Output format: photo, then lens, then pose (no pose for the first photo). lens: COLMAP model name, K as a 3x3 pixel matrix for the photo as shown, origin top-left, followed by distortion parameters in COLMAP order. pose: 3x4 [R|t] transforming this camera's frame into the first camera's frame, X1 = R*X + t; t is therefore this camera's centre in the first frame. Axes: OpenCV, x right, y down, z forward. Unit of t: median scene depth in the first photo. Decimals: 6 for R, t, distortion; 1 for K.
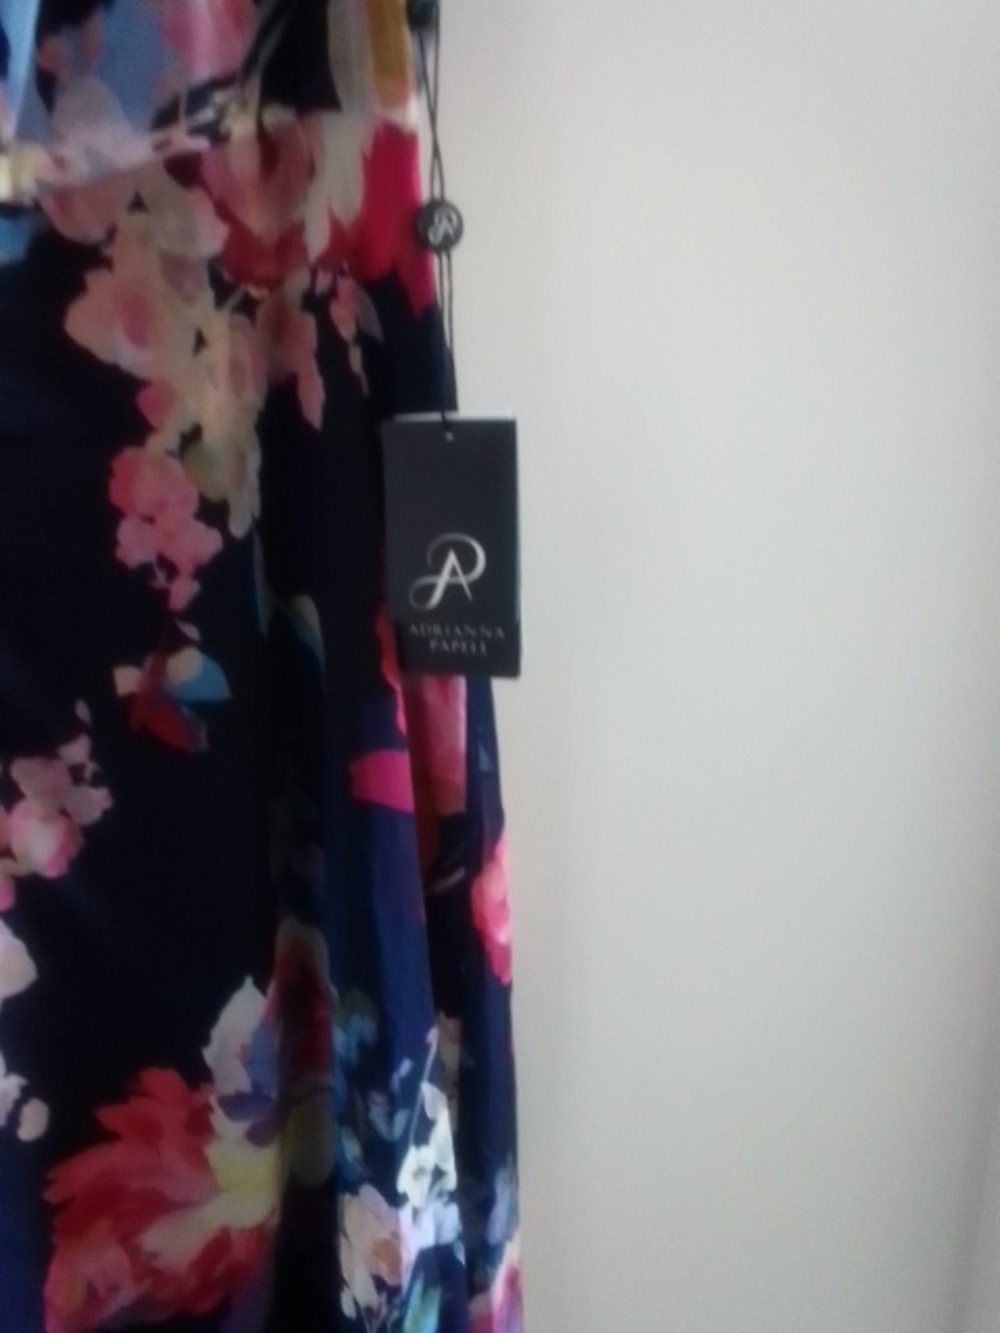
lens RADIAL K [[1124.5, 0, 500.0], [0, 1124.5, 666.5], [0, 0, 1]] dist [0.010494, -0.053965]
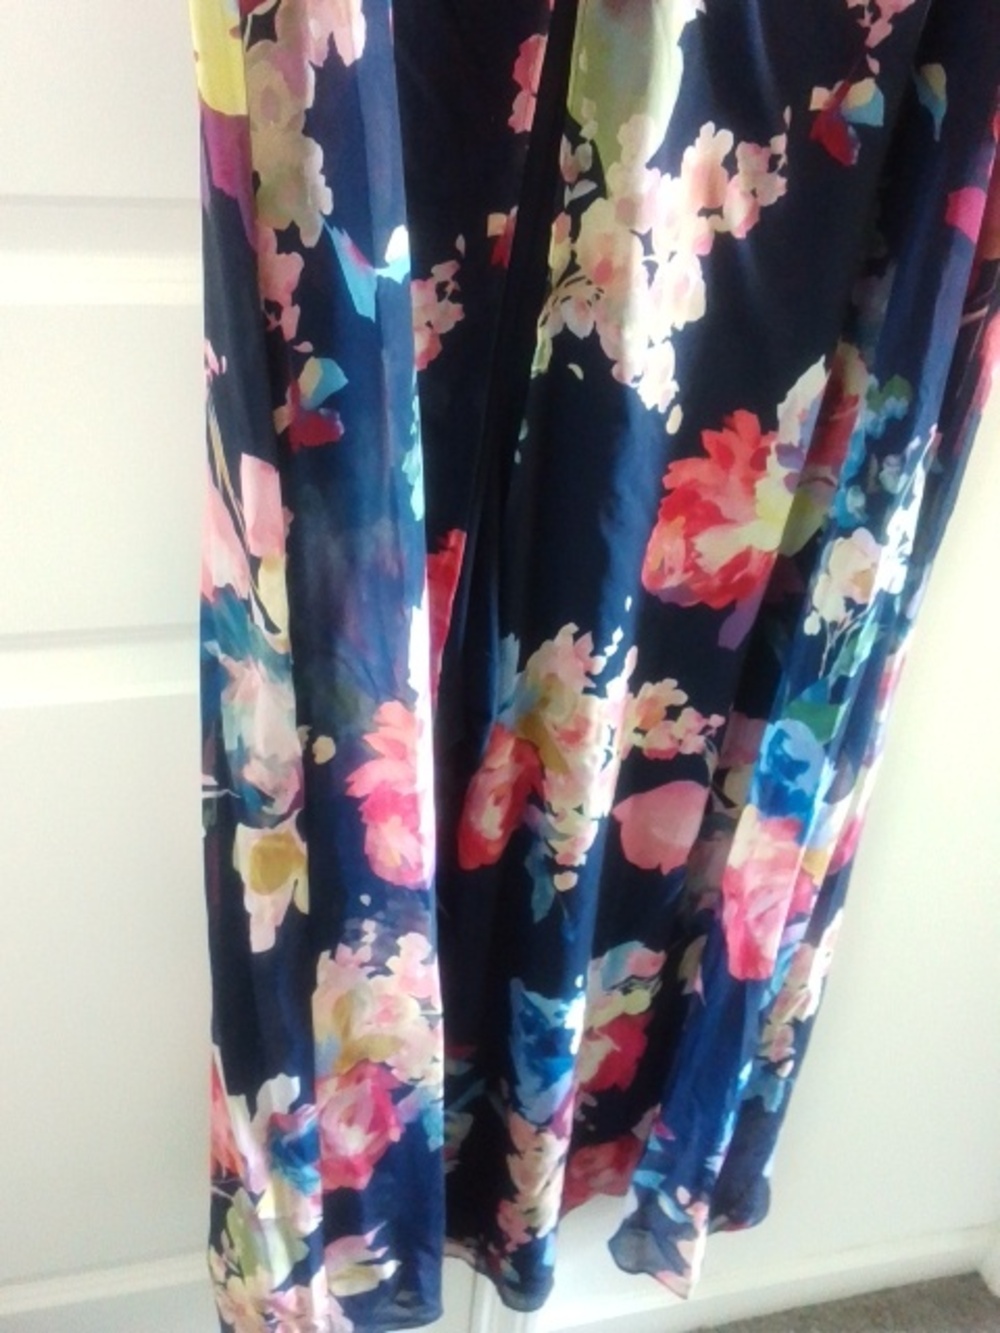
lens RADIAL K [[1124.5, 0, 500.0], [0, 1124.5, 666.5], [0, 0, 1]] dist [0.010494, -0.053965]
pose [[0.976187, 0.178568, -0.123175, -0.430757], [-0.144136, 0.958262, 0.246899, 0.412129], [0.162122, -0.223266, 0.961181, -0.578926]]
